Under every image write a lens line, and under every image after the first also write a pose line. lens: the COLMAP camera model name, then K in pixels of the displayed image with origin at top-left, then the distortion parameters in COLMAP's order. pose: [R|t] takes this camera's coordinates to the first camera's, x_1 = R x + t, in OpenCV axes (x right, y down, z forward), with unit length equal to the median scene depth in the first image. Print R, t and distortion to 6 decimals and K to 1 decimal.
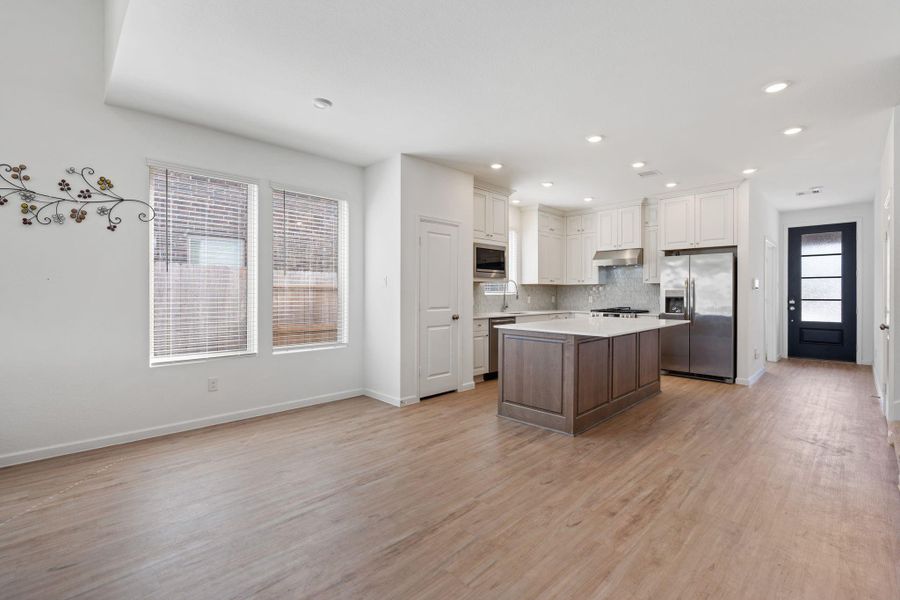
lens RADIAL K [[405.7, 0, 448.5], [0, 405.7, 294.2], [0, 0, 1]] dist [-0.004942, 0.000299]
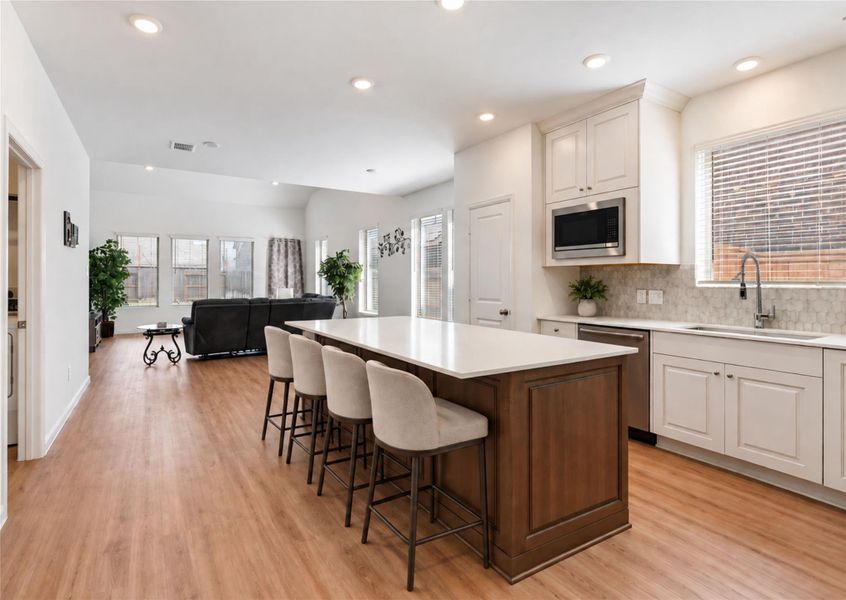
lens RADIAL K [[418.7, 0, 404.2], [0, 418.7, 278.4], [0, 0, 1]] dist [-0.000524, -0.000250]
pose [[-0.238749, -0.009270, -0.971037, 0.742698], [-0.005157, 0.999952, -0.008278, -0.003034], [0.971068, 0.003031, -0.238785, 0.841636]]
